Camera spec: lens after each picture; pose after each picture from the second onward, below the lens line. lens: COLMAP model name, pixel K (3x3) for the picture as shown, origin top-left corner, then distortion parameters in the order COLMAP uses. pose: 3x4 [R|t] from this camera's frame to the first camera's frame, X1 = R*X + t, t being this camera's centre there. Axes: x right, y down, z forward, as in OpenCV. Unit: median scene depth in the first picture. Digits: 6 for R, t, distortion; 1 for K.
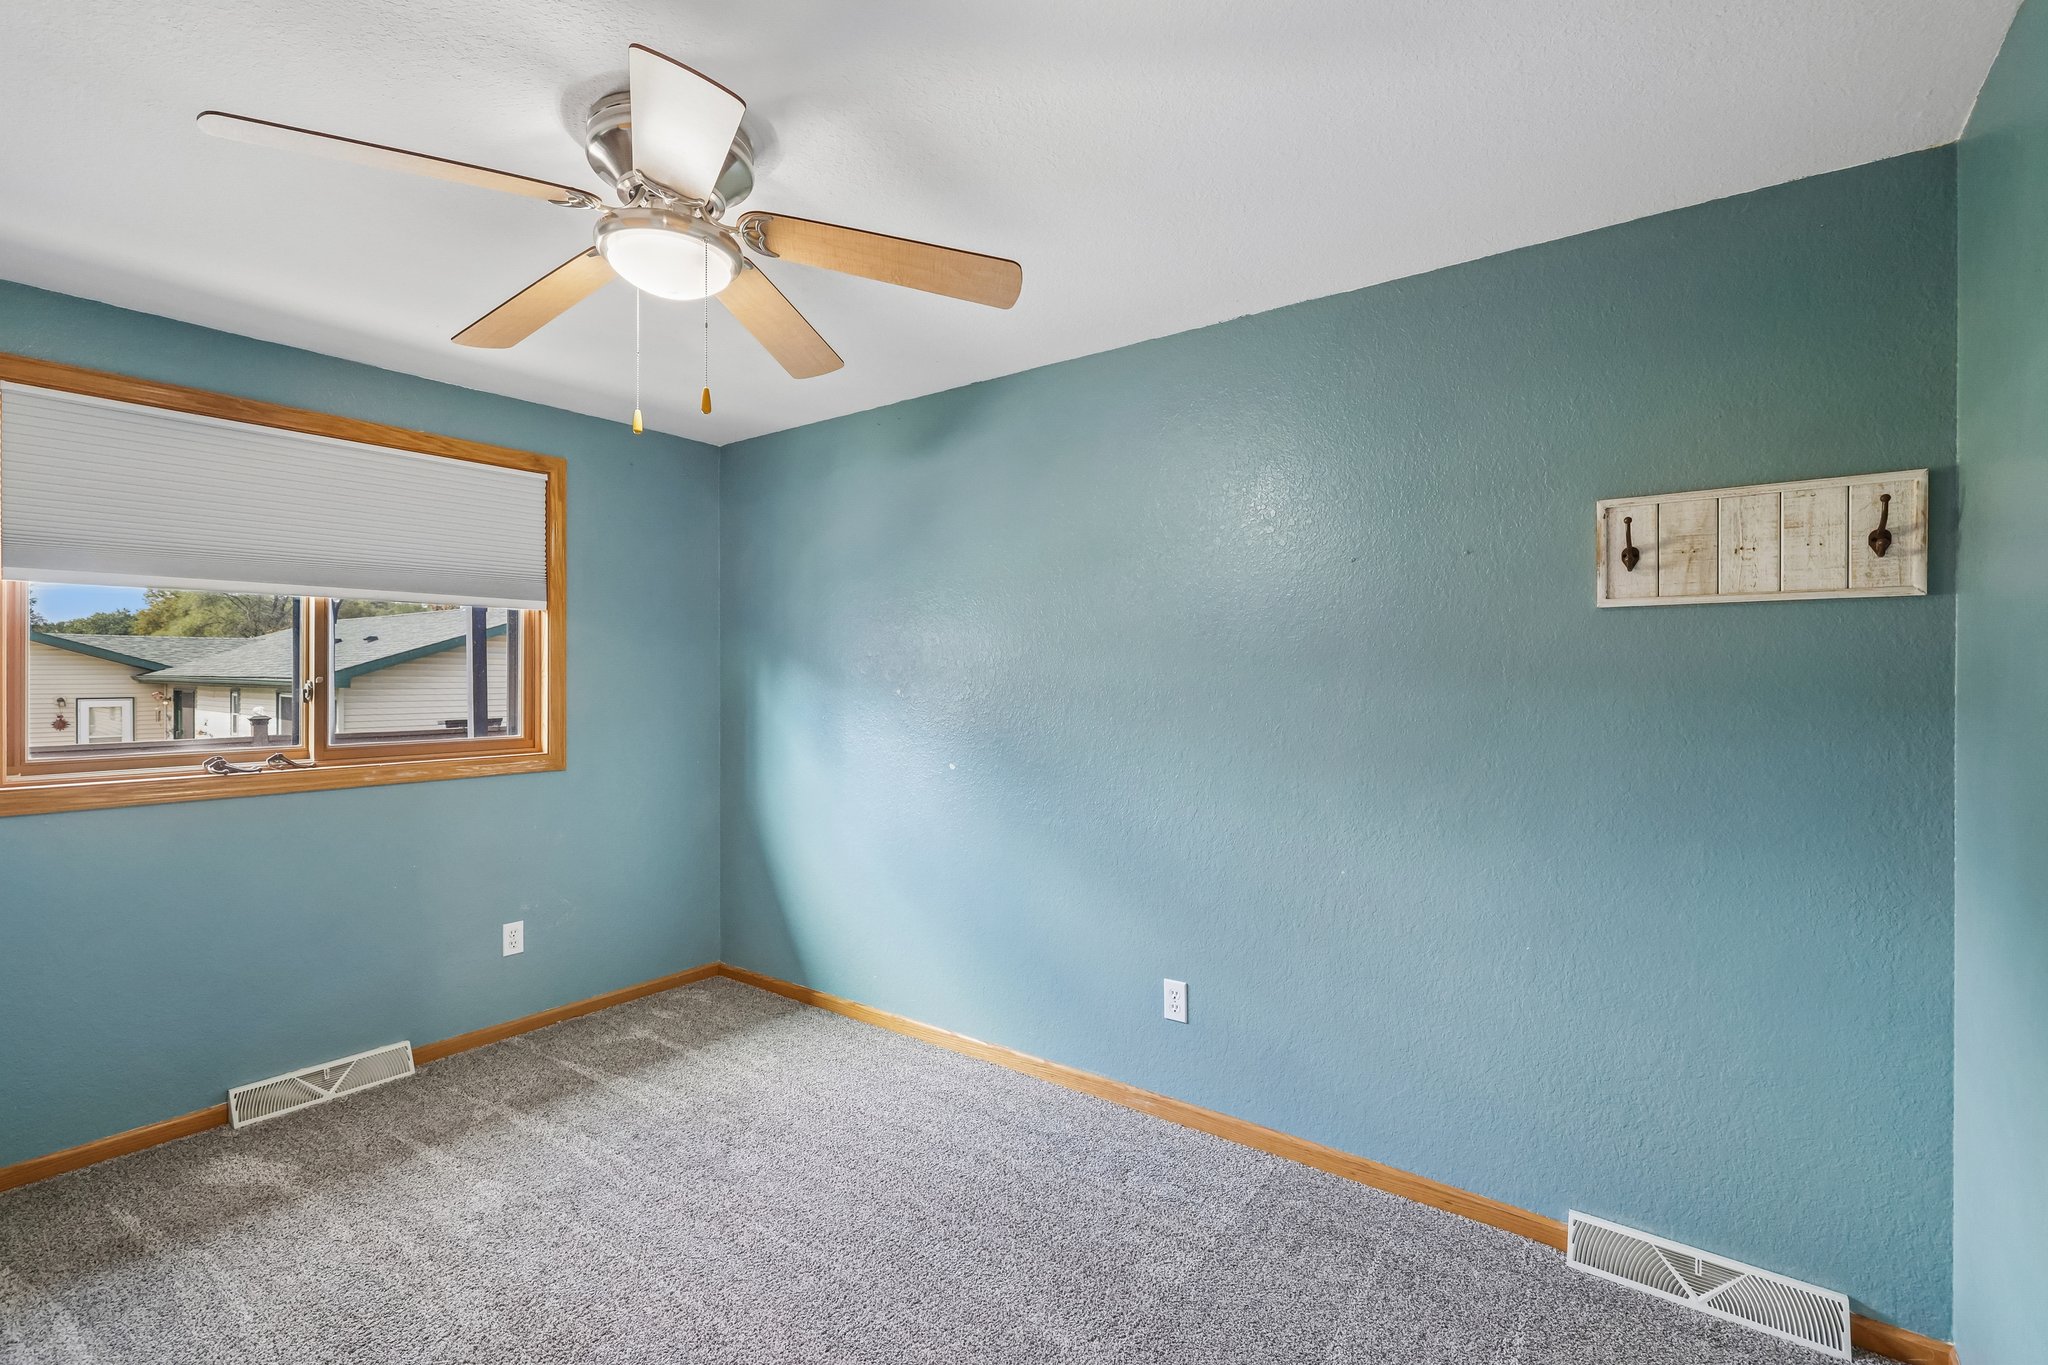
lens RADIAL K [[927.3, 0, 1024.0], [0, 927.3, 682.5], [0, 0, 1]] dist [-0.000019, -0.000137]
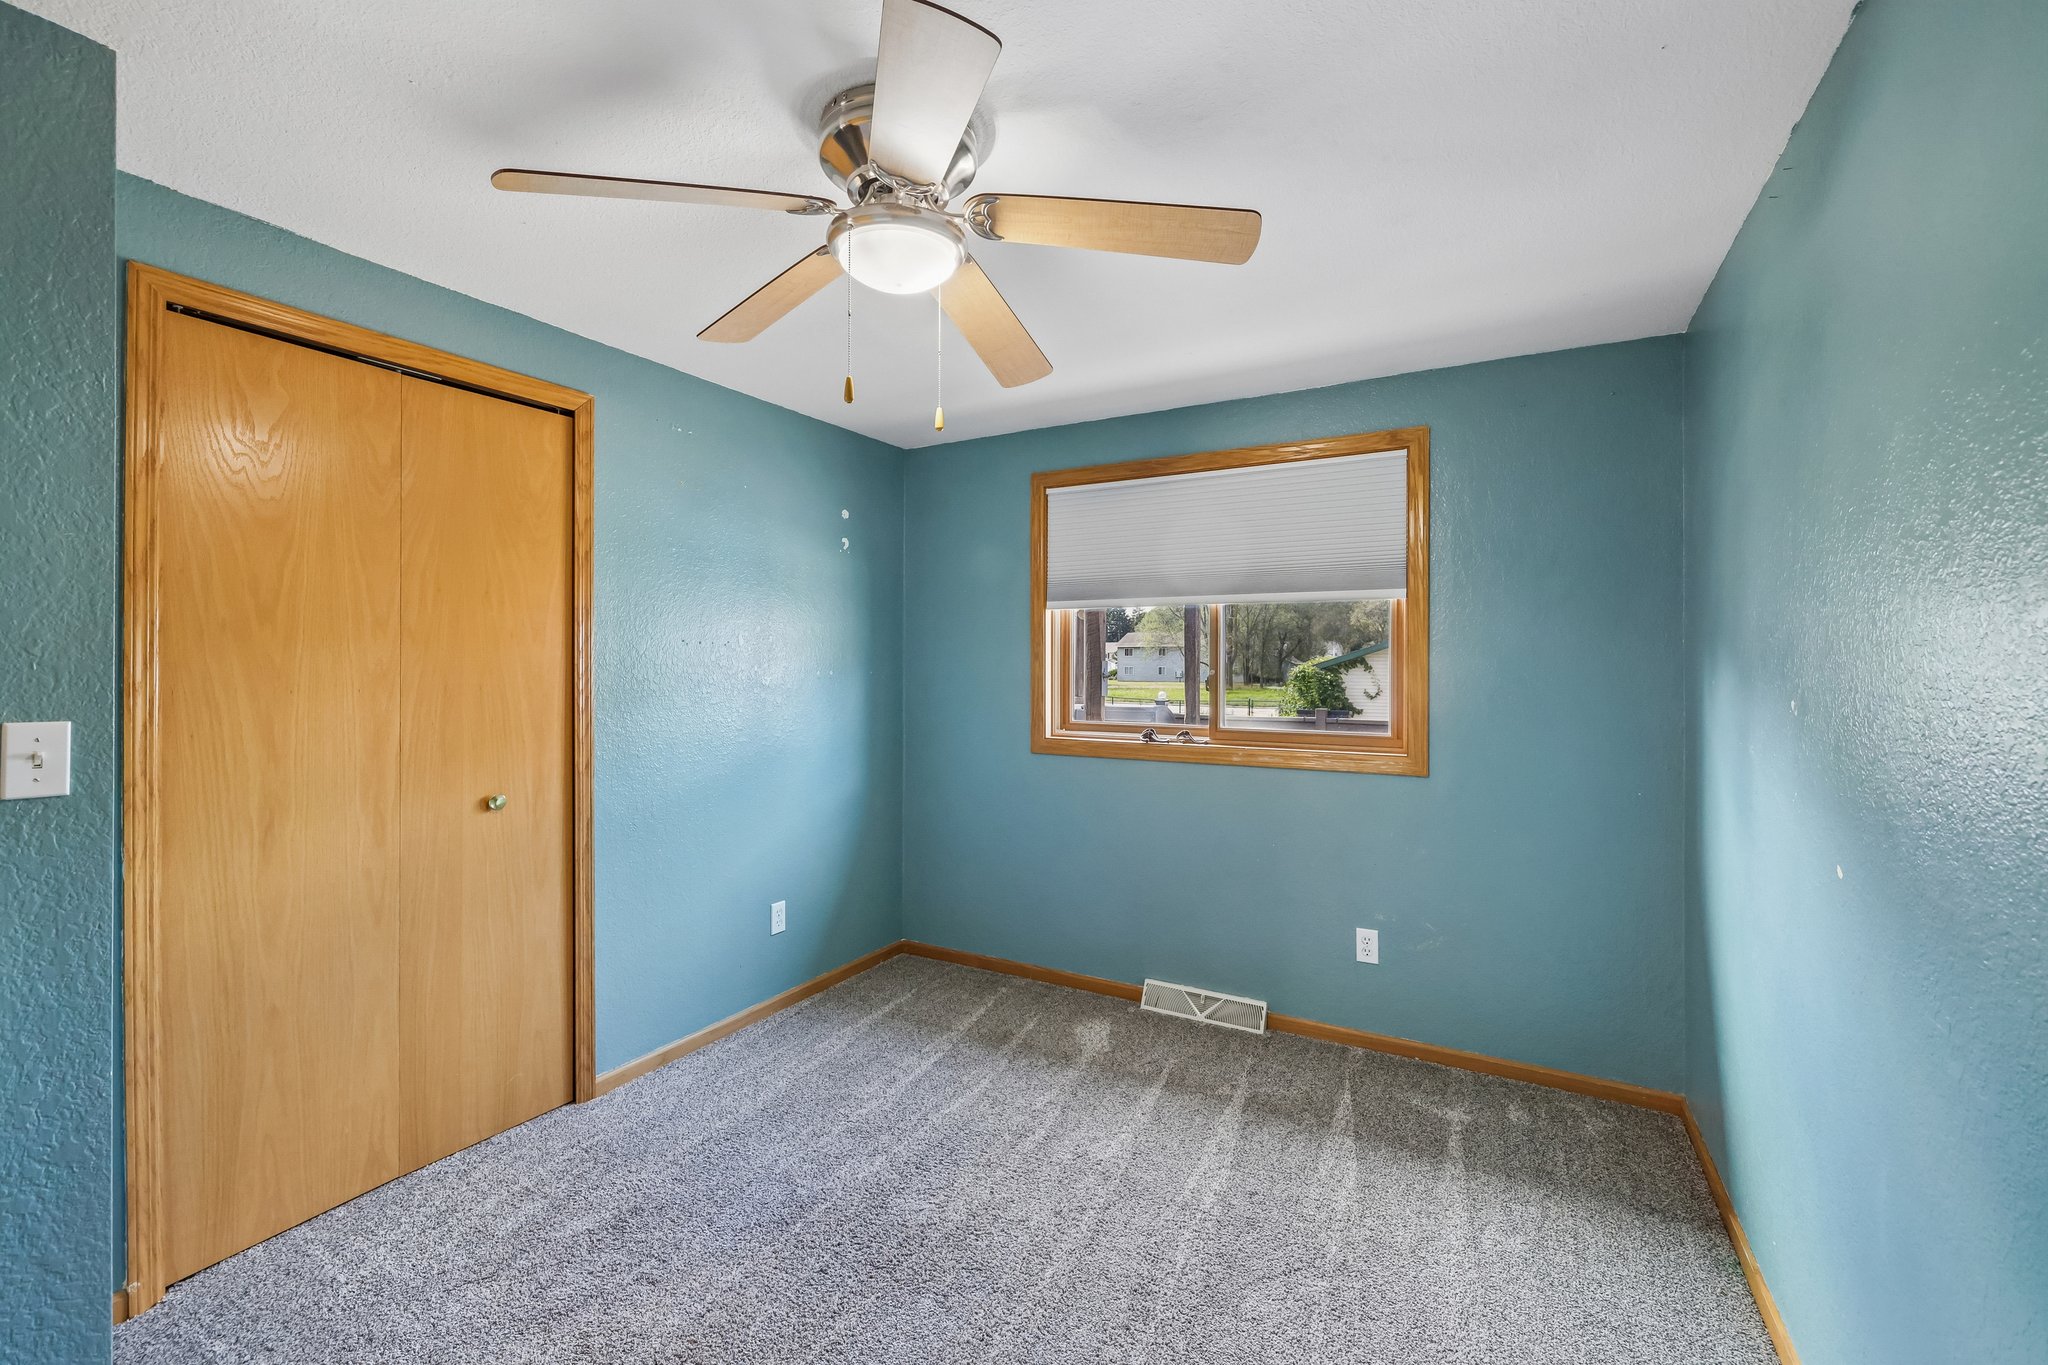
lens RADIAL K [[850.1, 0, 1024.2], [0, 850.1, 678.9], [0, 0, 1]] dist [0.000051, 0.000121]
pose [[0.126742, 0.005611, -0.991920, 0.303551], [-0.020527, 0.999785, 0.003033, 0.006638], [0.991723, 0.019976, 0.126830, 0.600241]]
